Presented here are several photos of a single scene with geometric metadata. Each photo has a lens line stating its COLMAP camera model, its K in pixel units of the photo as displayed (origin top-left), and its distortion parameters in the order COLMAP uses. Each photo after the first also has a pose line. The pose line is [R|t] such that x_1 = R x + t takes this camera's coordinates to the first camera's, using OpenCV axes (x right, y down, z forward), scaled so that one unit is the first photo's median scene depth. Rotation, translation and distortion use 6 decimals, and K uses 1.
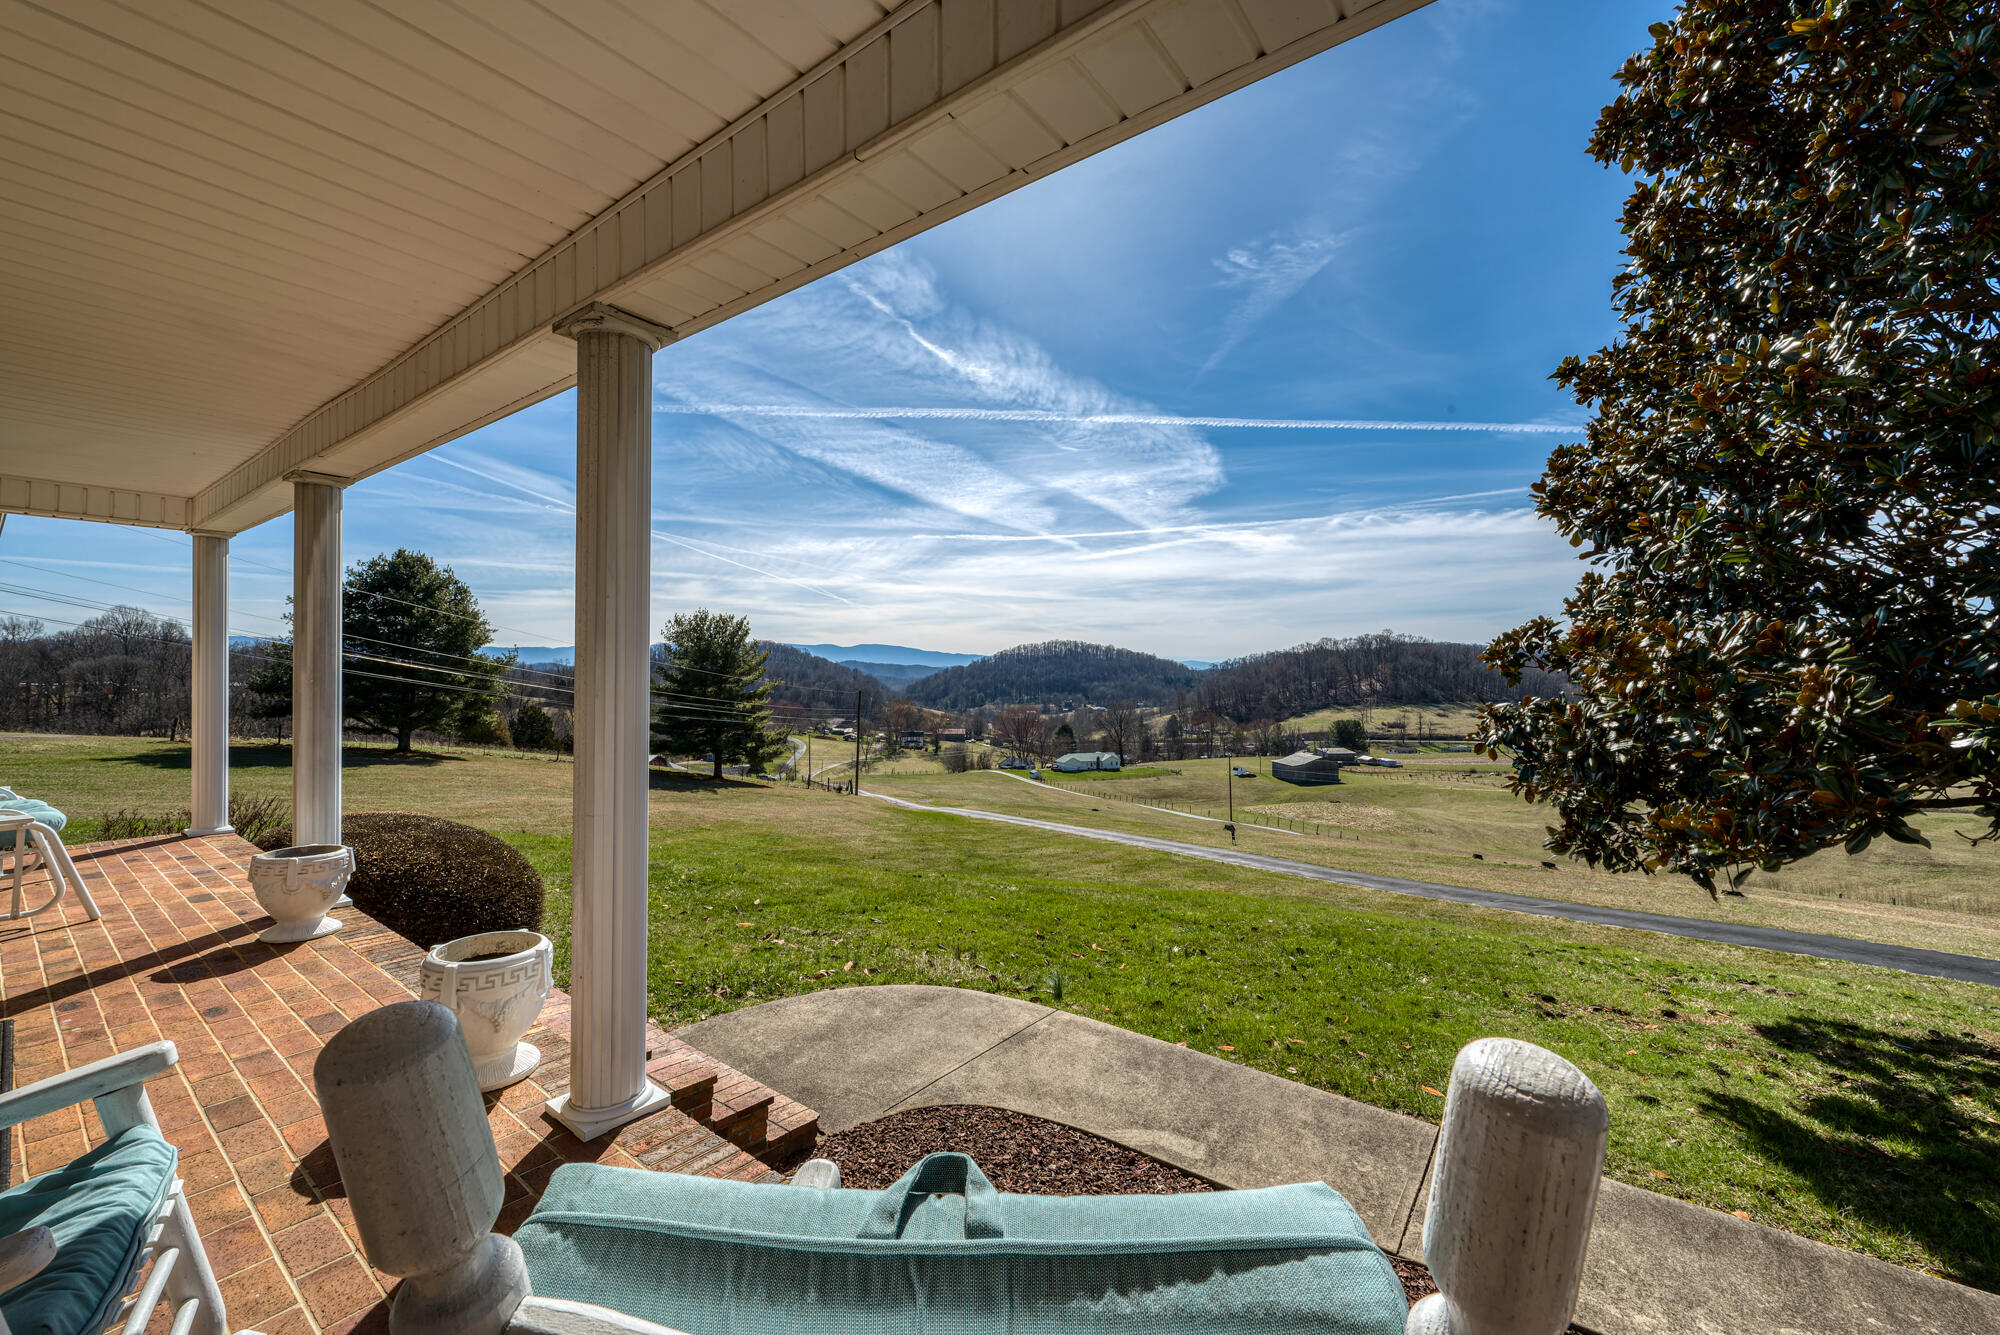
lens RADIAL K [[775.2, 0, 997.9], [0, 775.2, 679.7], [0, 0, 1]] dist [0.000014, -0.001948]
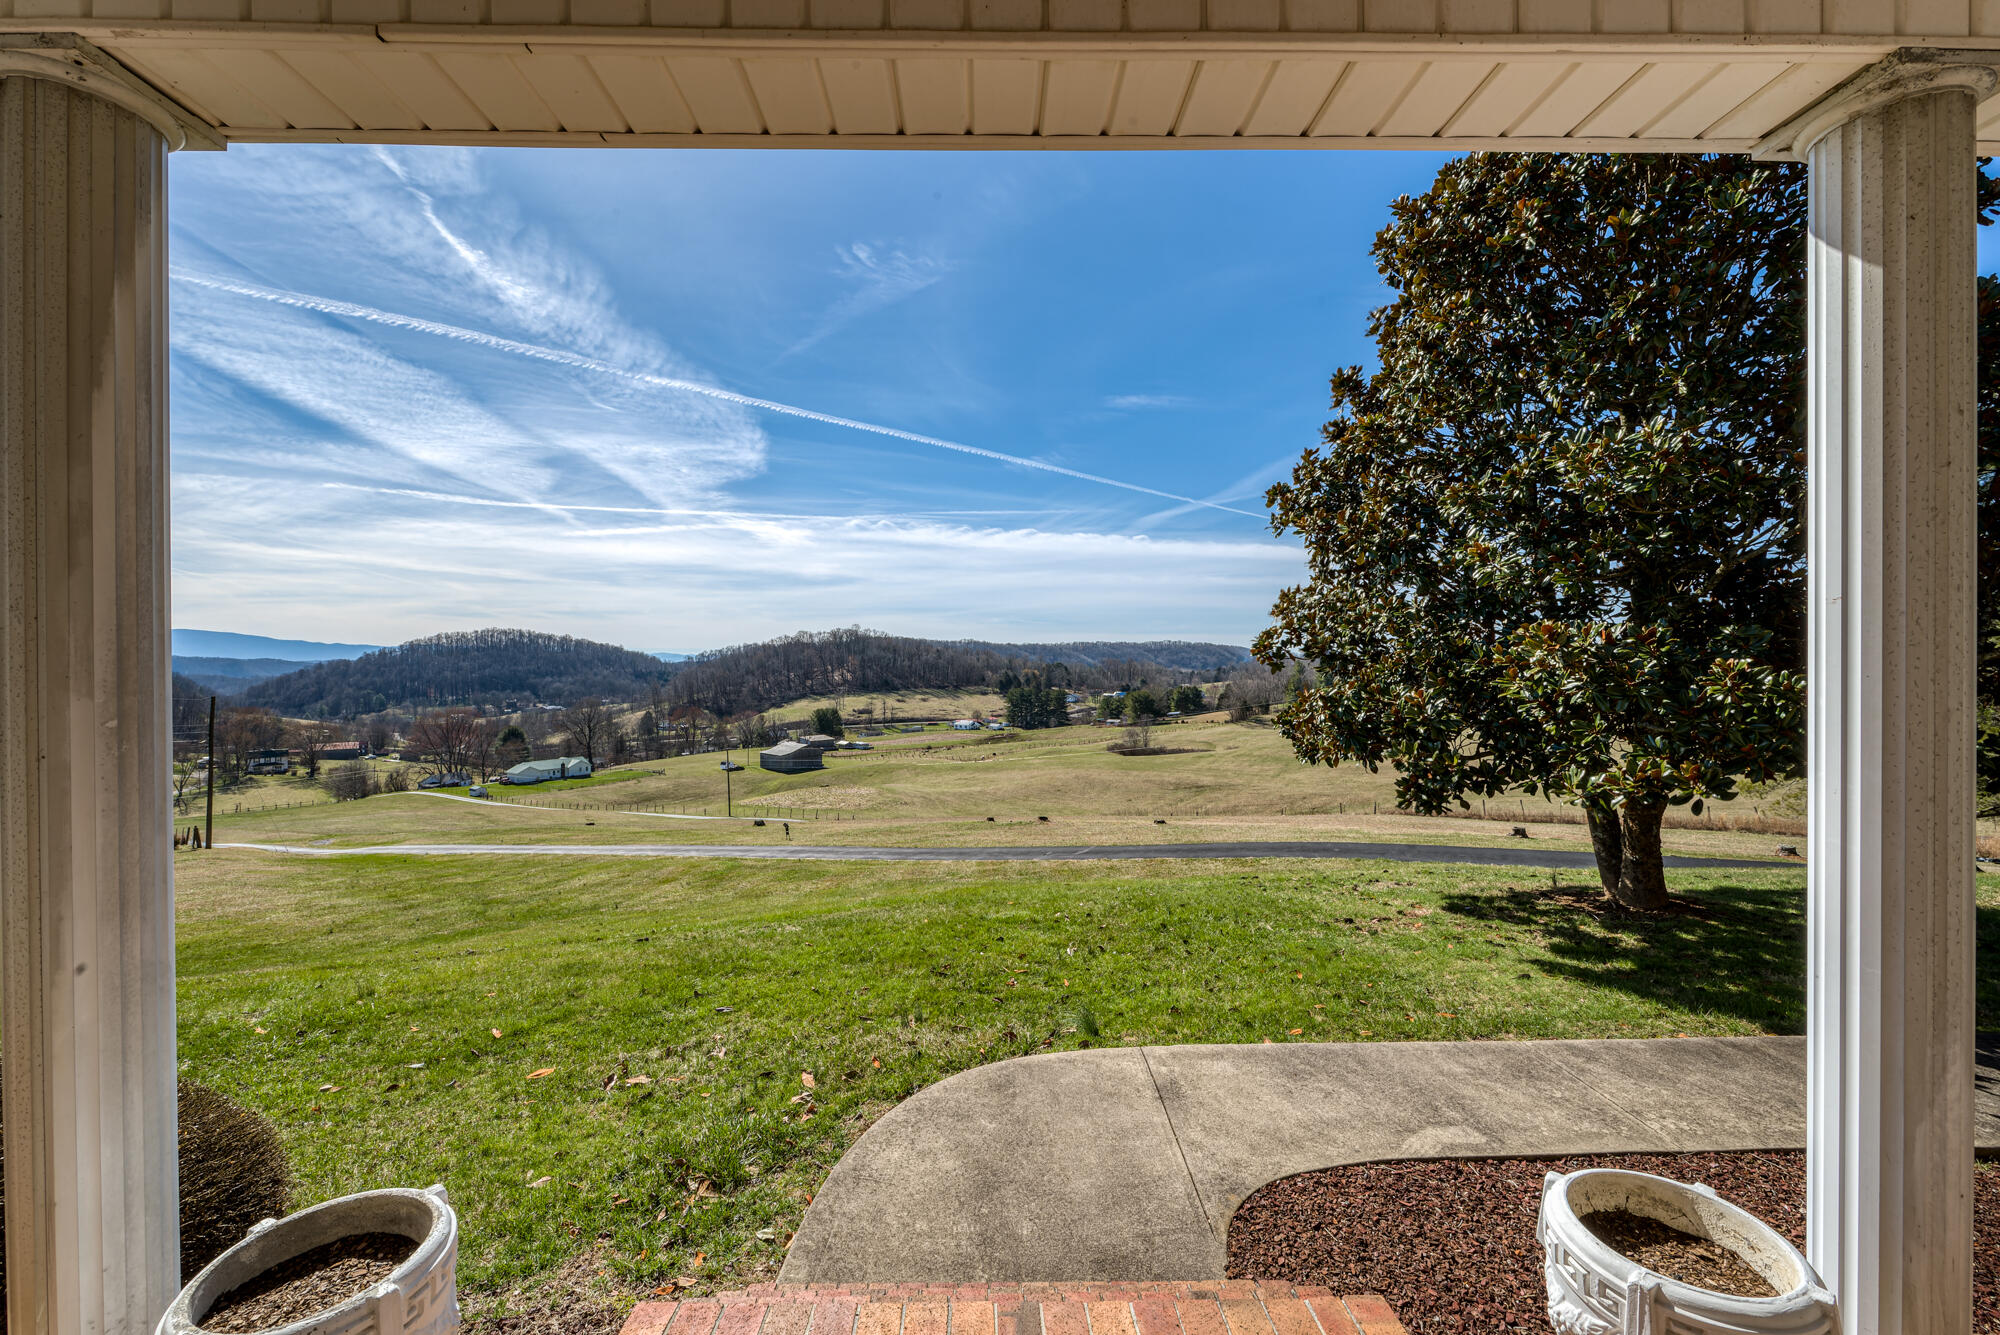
lens RADIAL K [[775.2, 0, 998.6], [0, 775.2, 666.2], [0, 0, 1]] dist [0.000014, -0.001948]
pose [[0.793423, -0.010158, 0.608586, -0.096258], [0.014563, 0.999891, -0.002296, -0.001838], [-0.608497, 0.010685, 0.793484, 0.063379]]
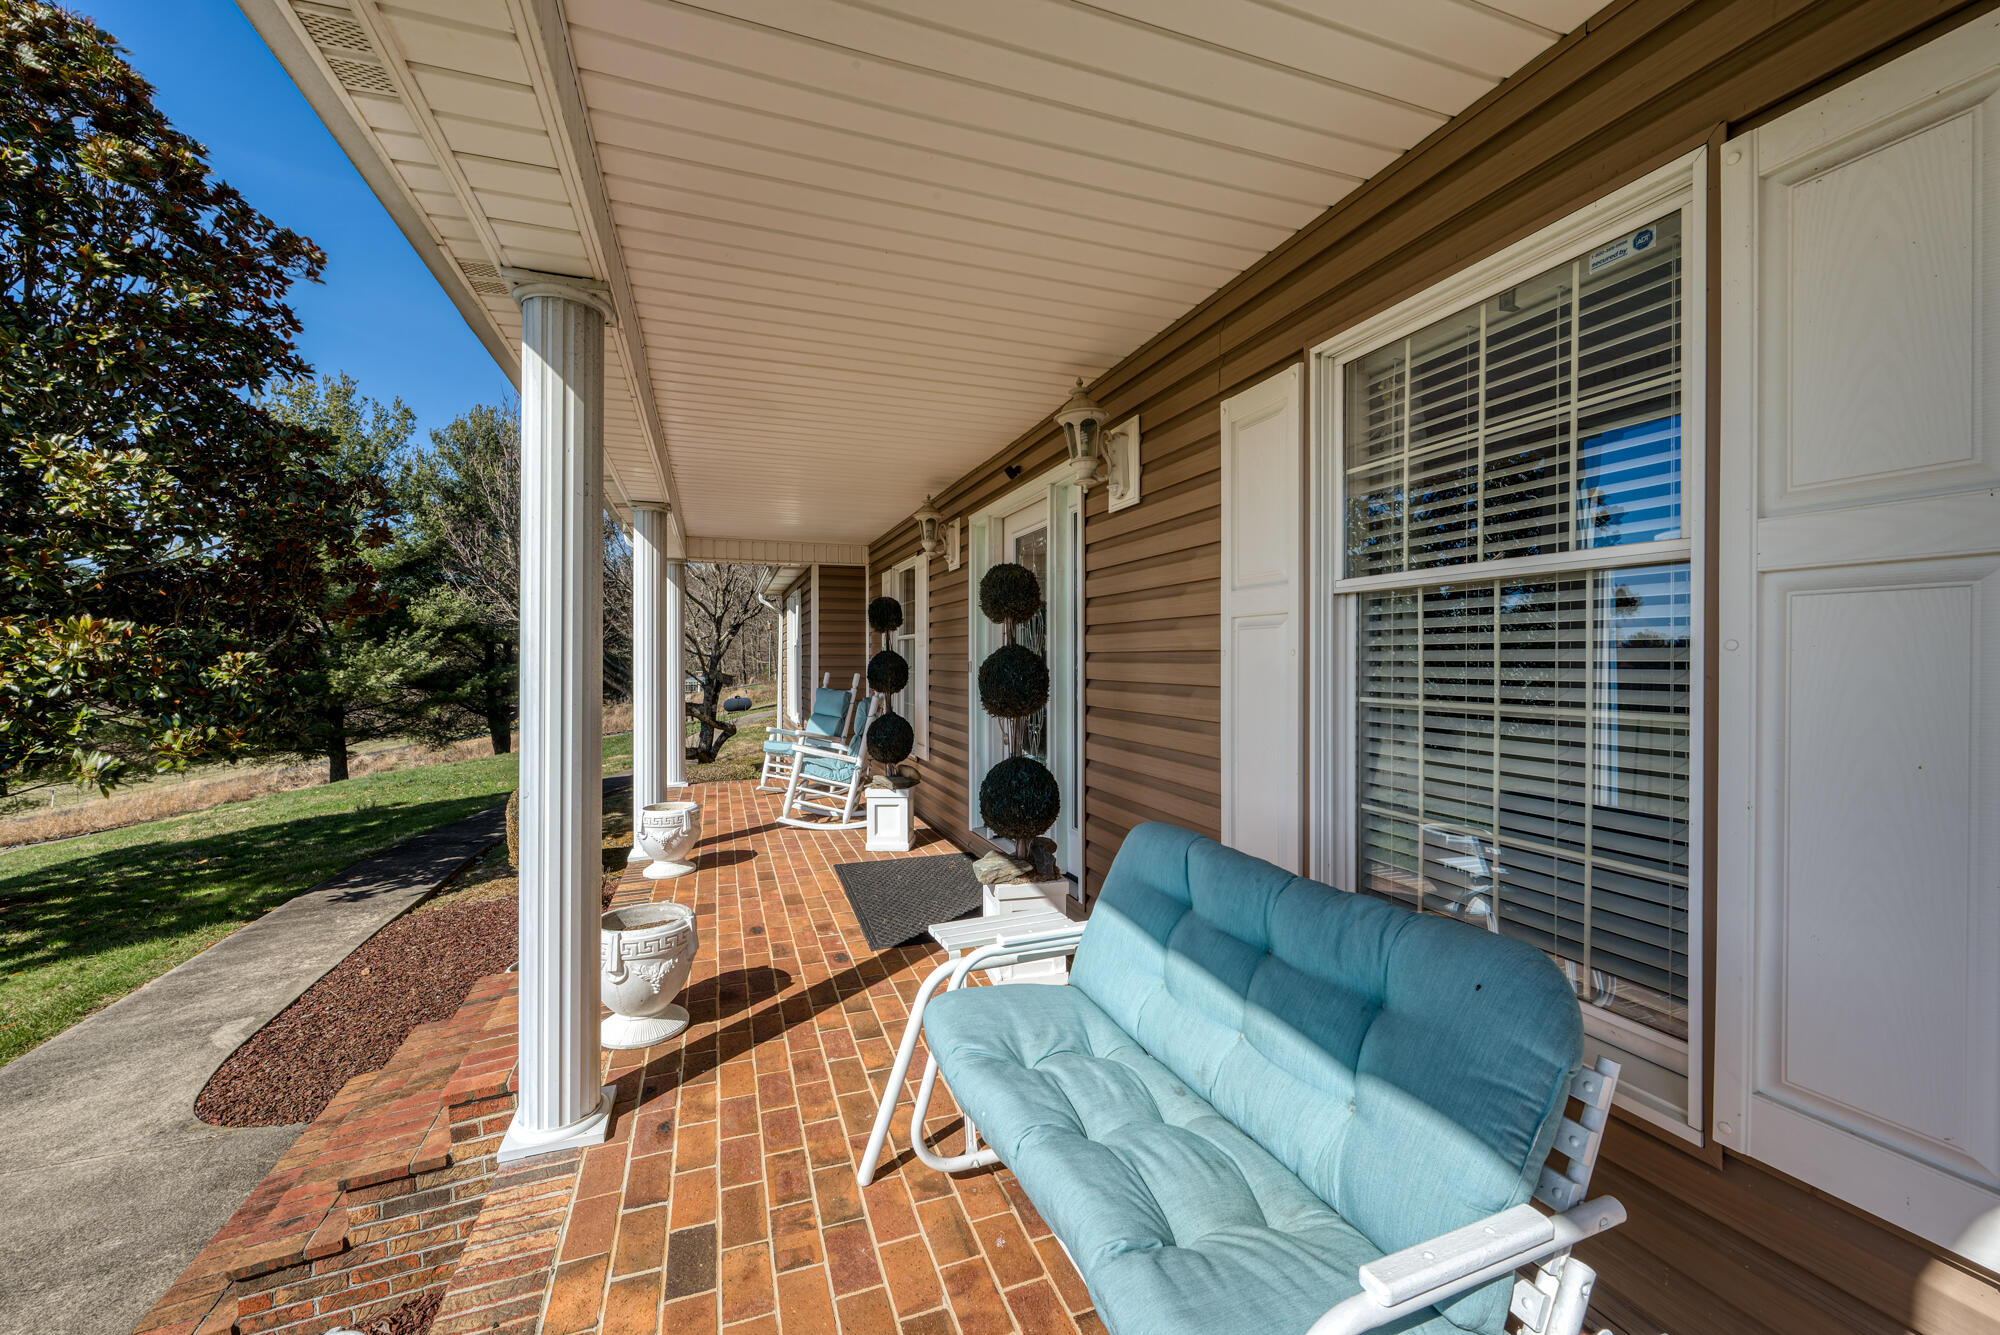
lens RADIAL K [[775.2, 0, 1012.2], [0, 775.2, 659.4], [0, 0, 1]] dist [0.000014, -0.001948]
pose [[-0.846763, -0.007080, 0.531923, -0.175674], [-0.001957, 0.999946, 0.010195, -0.003054], [-0.531967, 0.007592, -0.846731, 0.159166]]
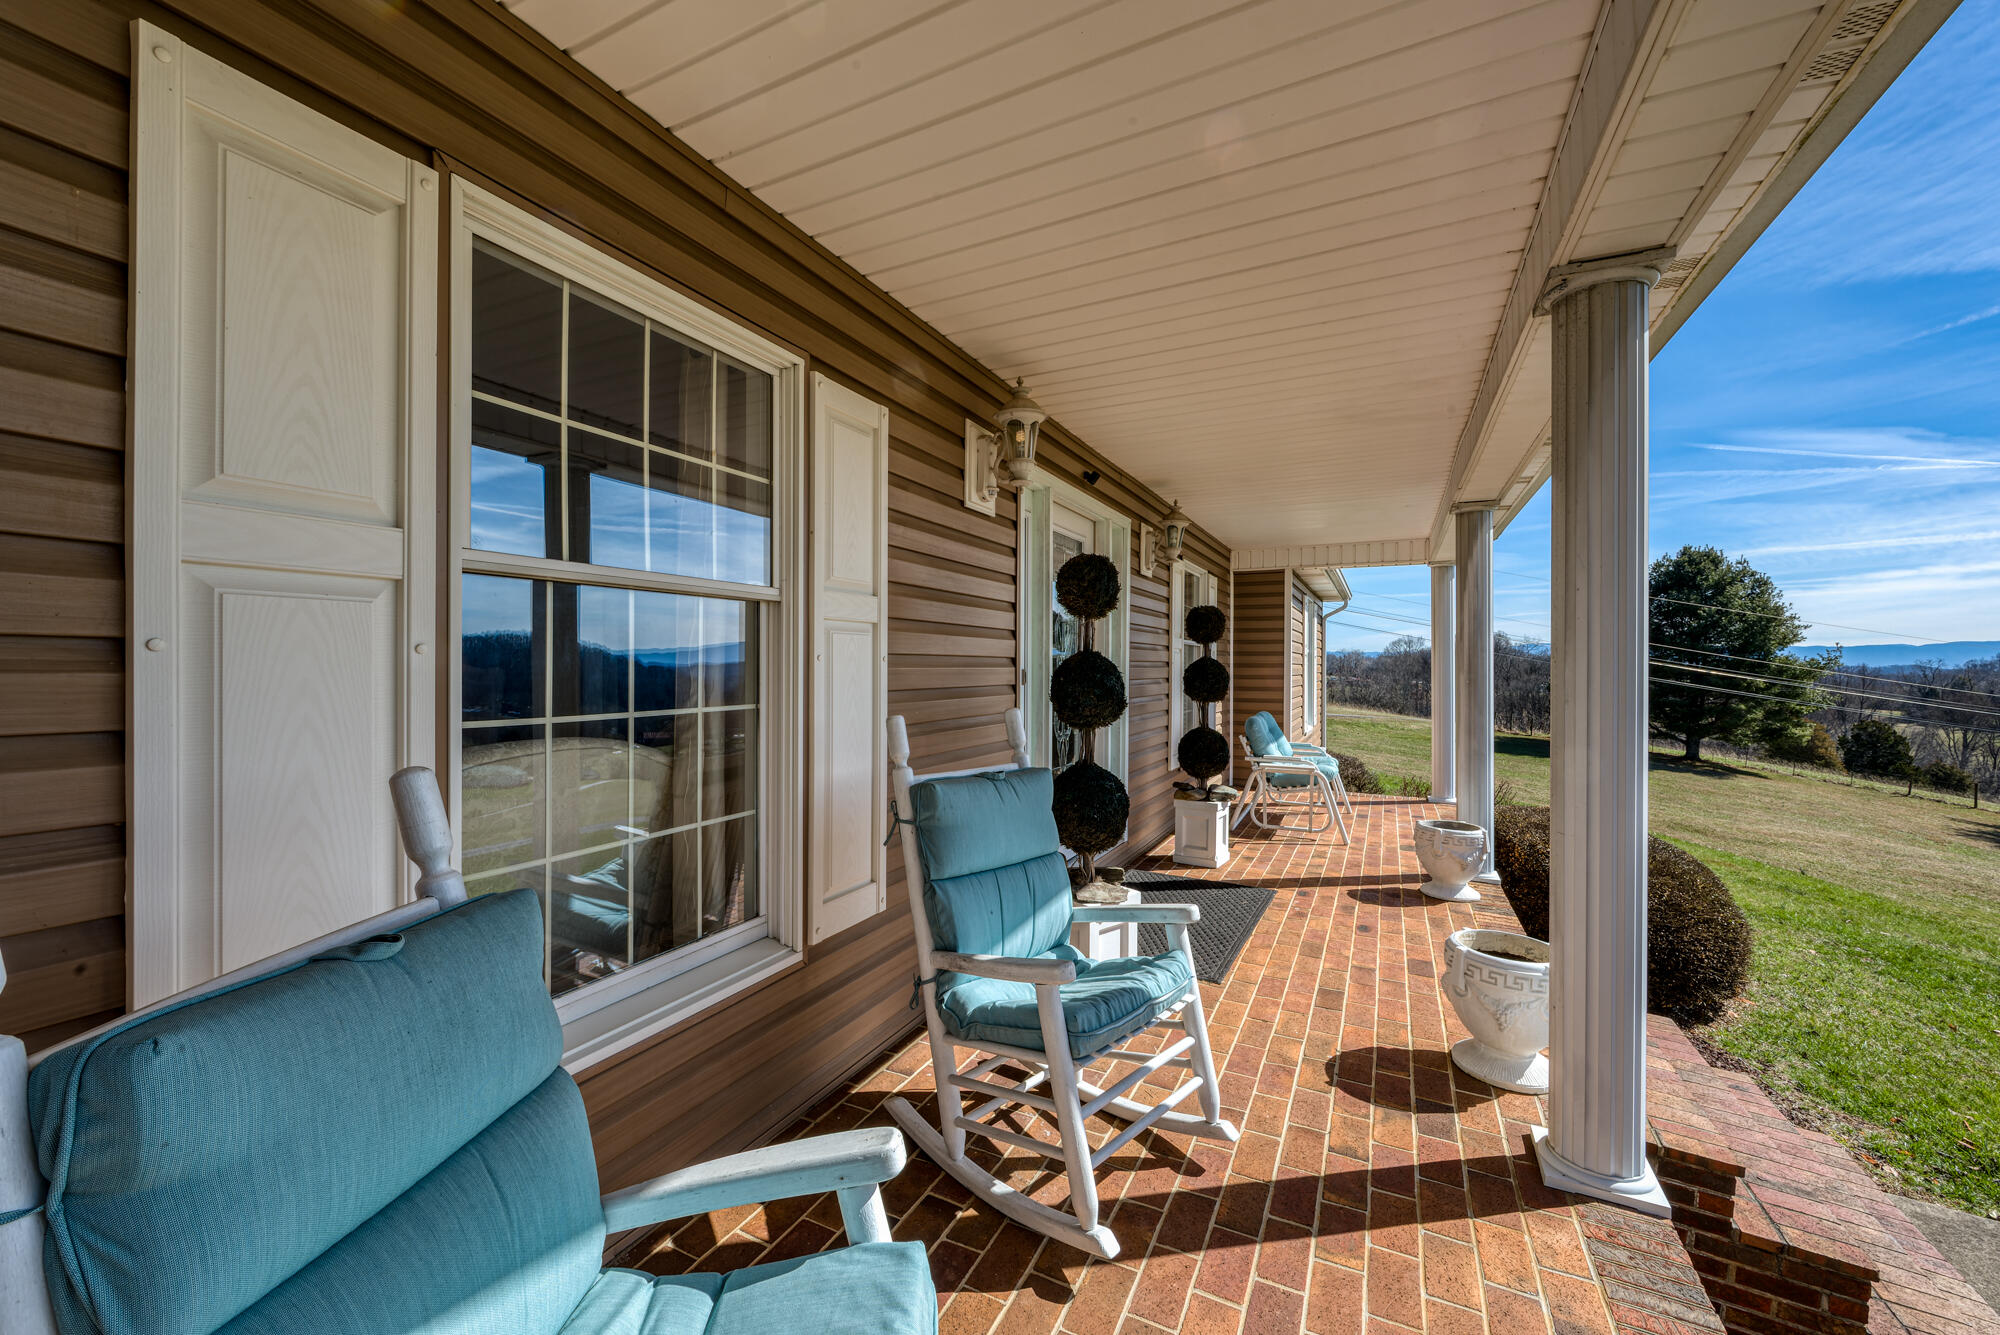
lens RADIAL K [[775.2, 0, 1007.5], [0, 775.2, 681.2], [0, 0, 1]] dist [0.000014, -0.001948]
pose [[0.187916, 0.015026, -0.982070, 0.015001], [-0.017527, 0.999775, 0.011943, -0.000088], [0.982029, 0.014968, 0.188137, 0.011950]]
